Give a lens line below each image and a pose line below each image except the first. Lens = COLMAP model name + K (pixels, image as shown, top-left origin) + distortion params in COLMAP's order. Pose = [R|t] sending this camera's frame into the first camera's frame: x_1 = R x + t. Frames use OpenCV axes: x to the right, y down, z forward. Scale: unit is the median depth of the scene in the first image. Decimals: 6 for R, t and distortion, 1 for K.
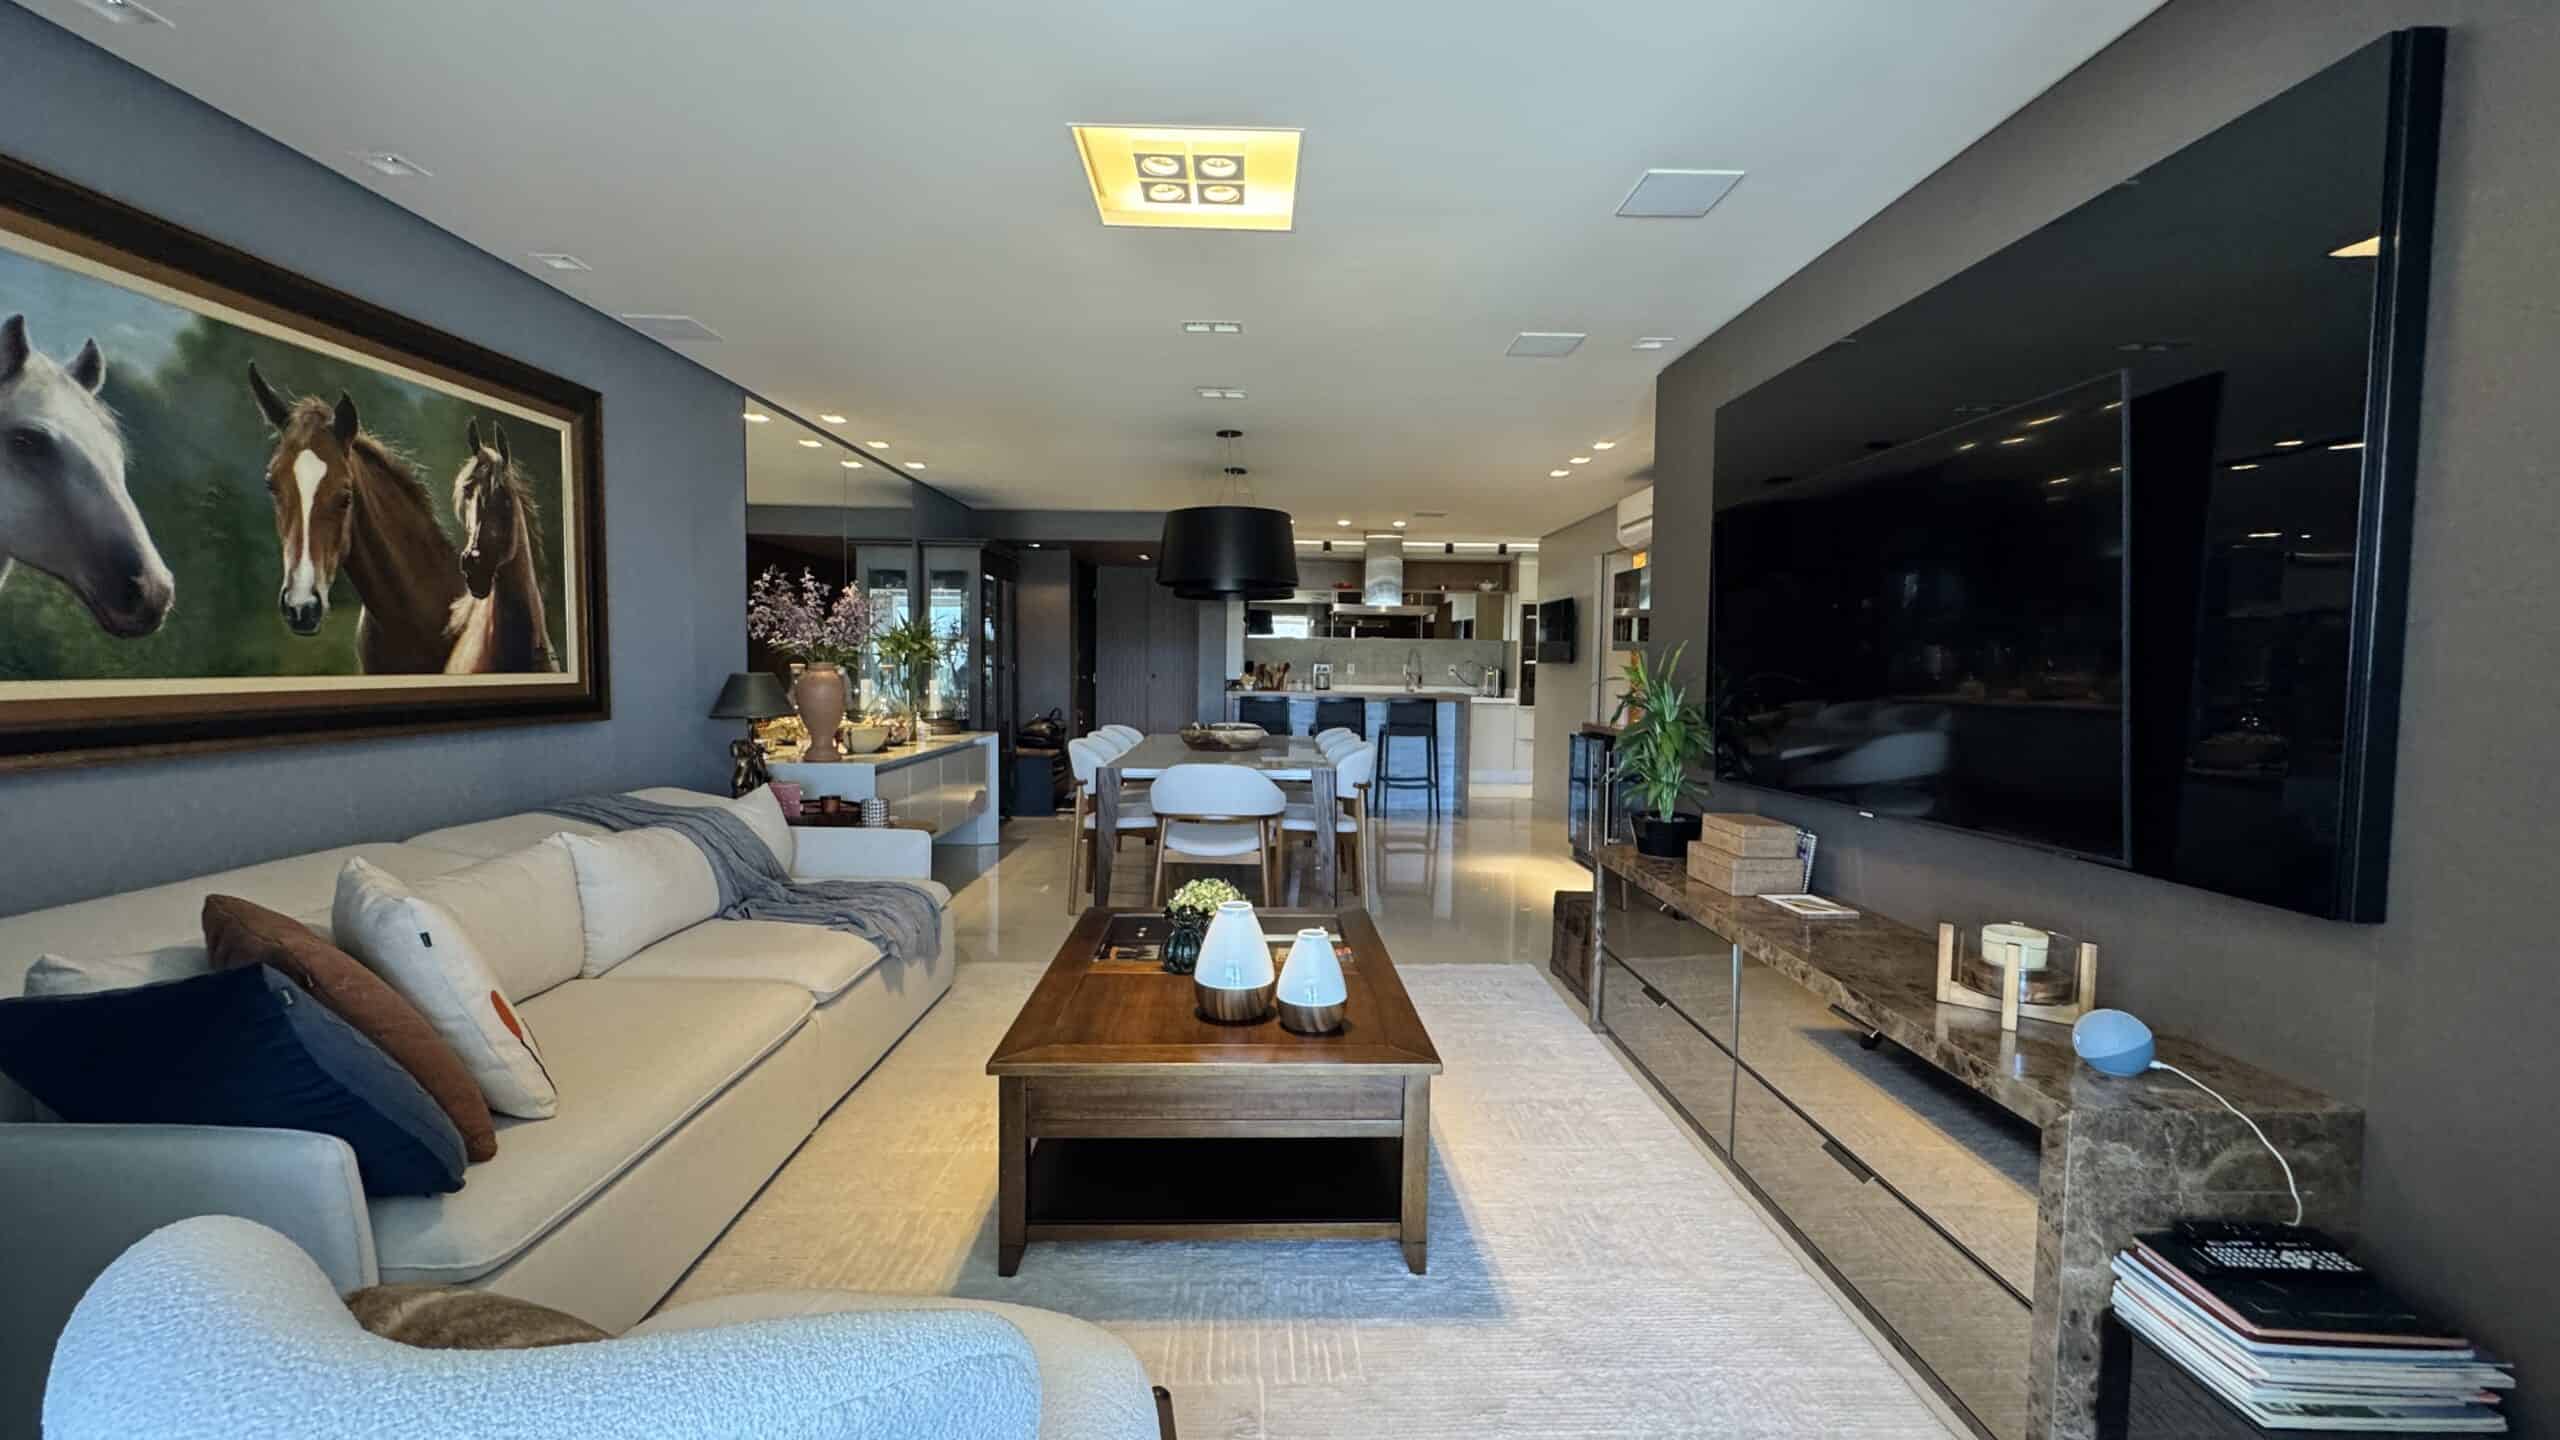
lens RADIAL K [[1055.5, 0, 1280.0], [0, 1055.5, 720.0], [0, 0, 1]] dist [-0.000190, -0.000004]
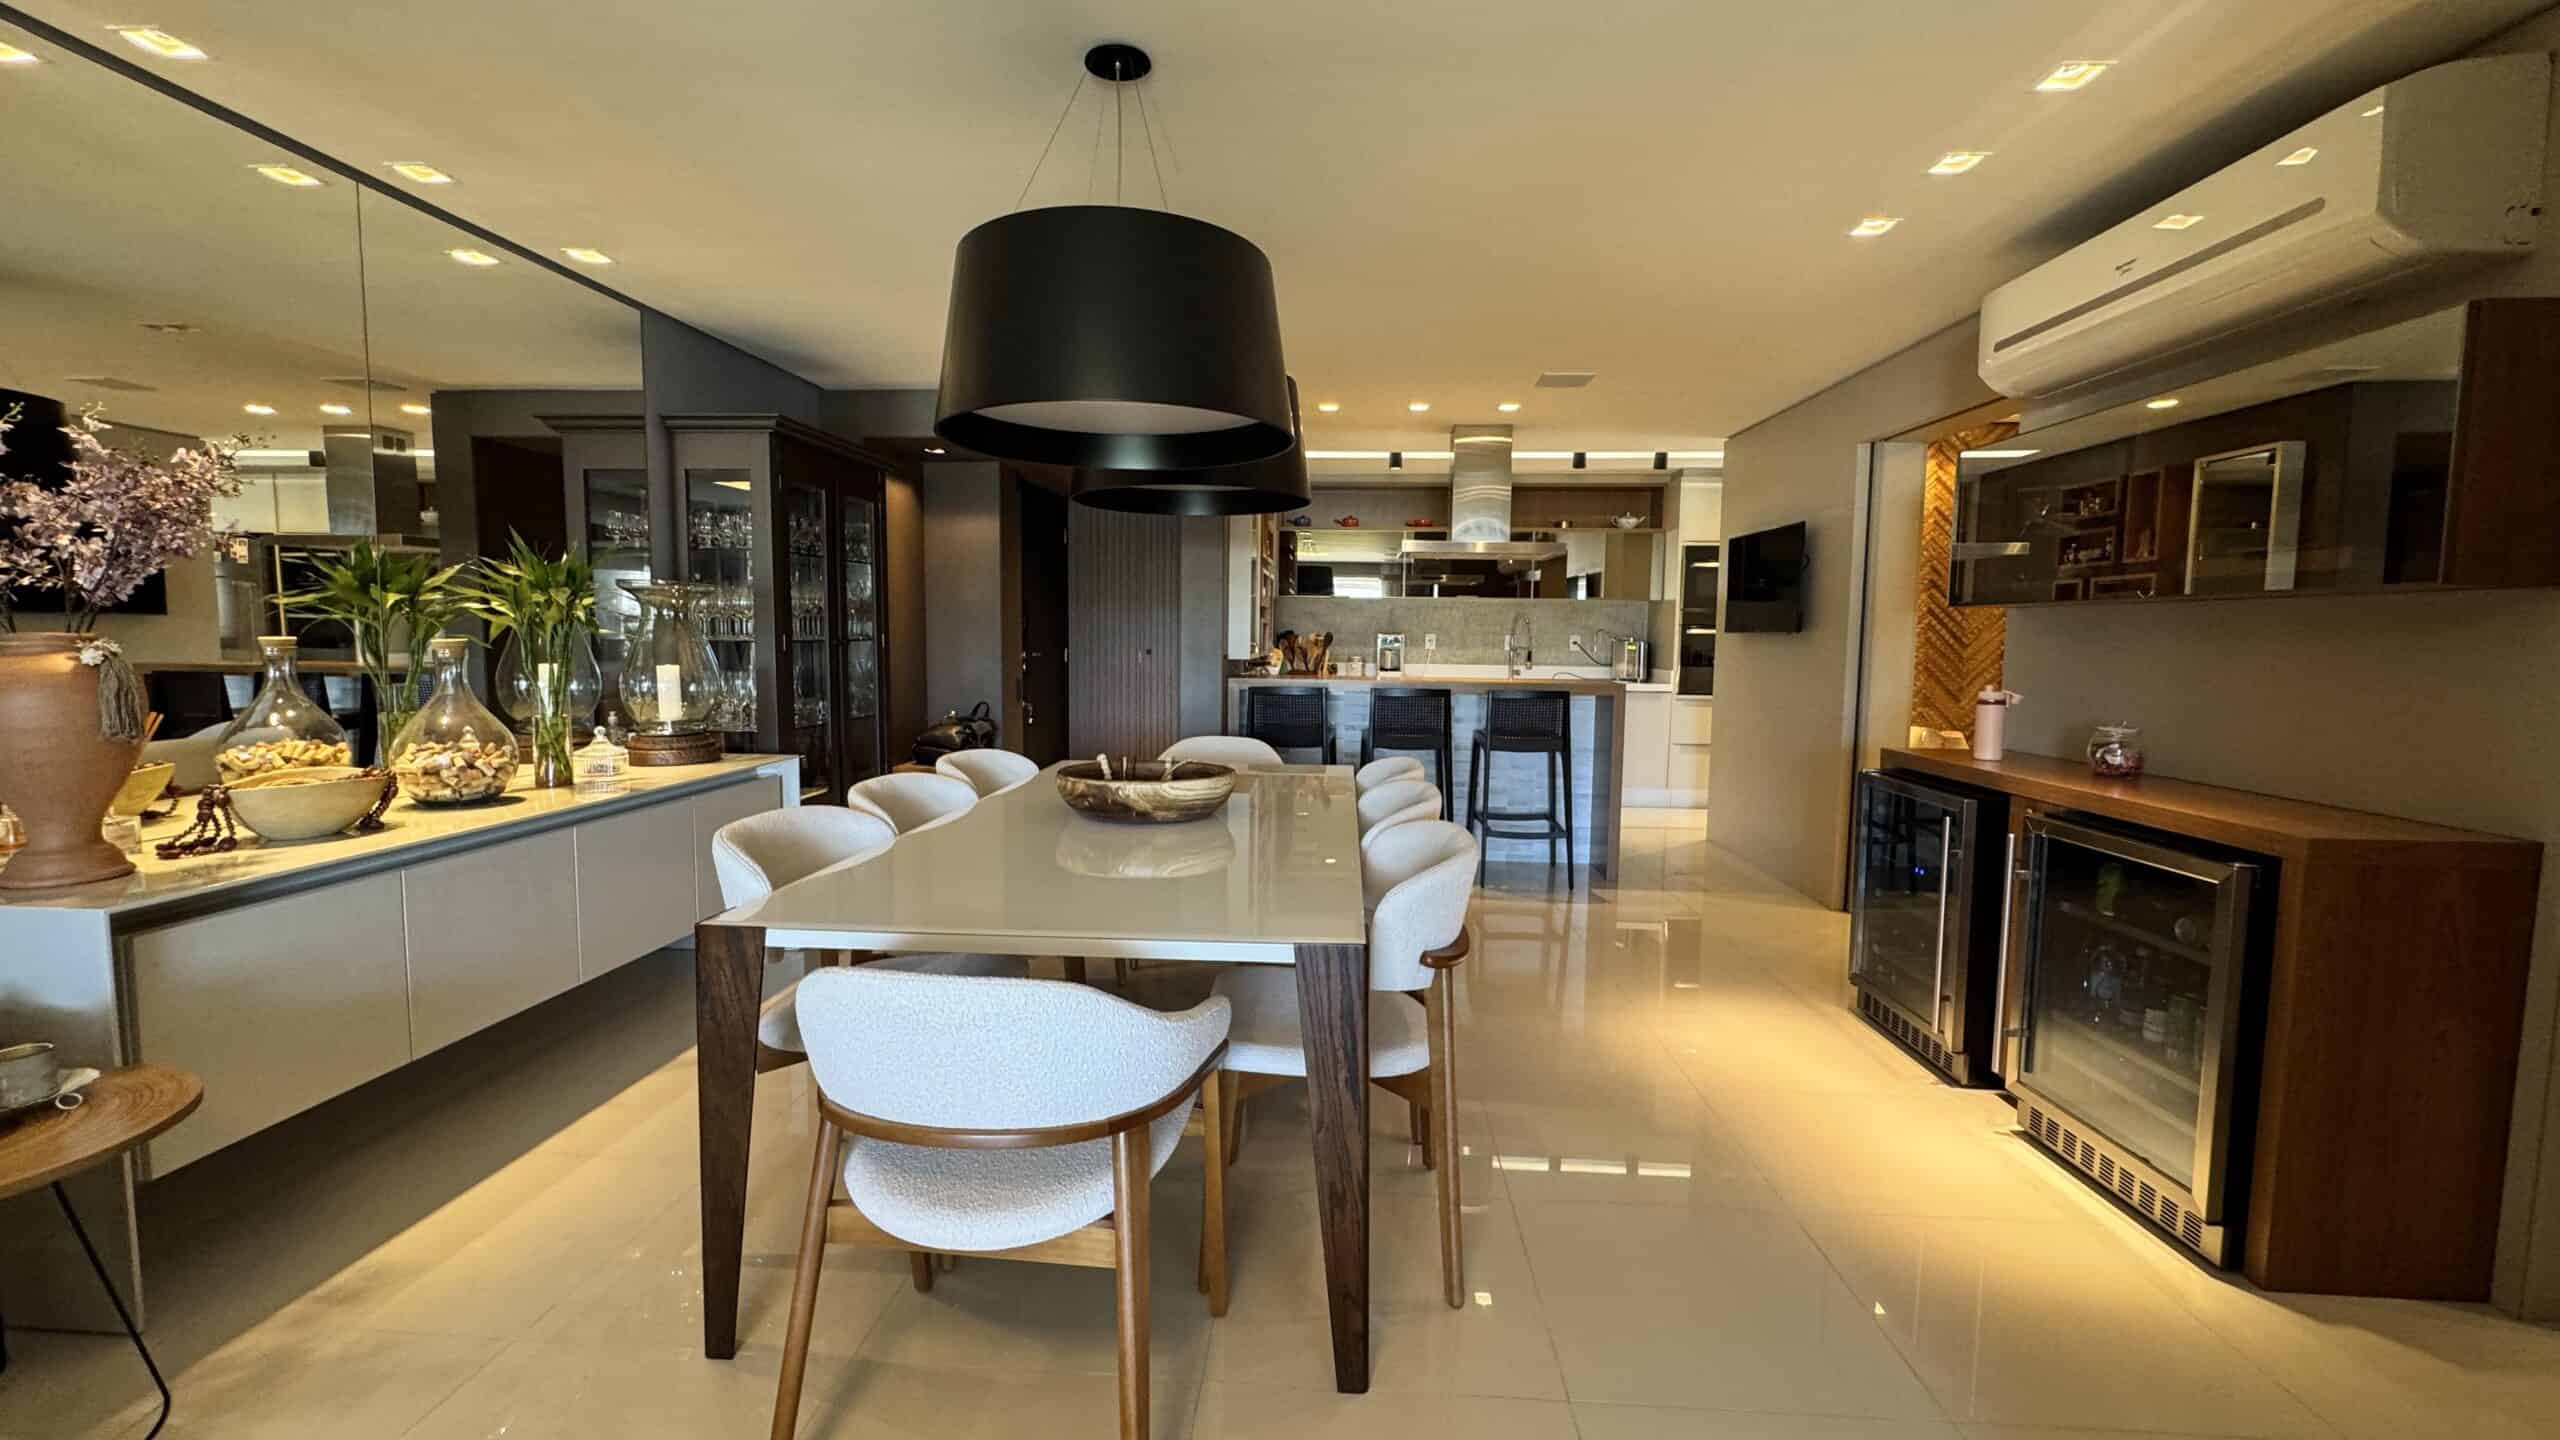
lens RADIAL K [[1050.8, 0, 1283.8], [0, 1050.8, 723.8], [0, 0, 1]] dist [0.000768, 0.000034]
pose [[0.997132, 0.004357, -0.075559, 0.026373], [-0.001954, 0.999491, 0.031853, -0.018198], [0.075659, -0.031614, 0.996632, 0.340270]]
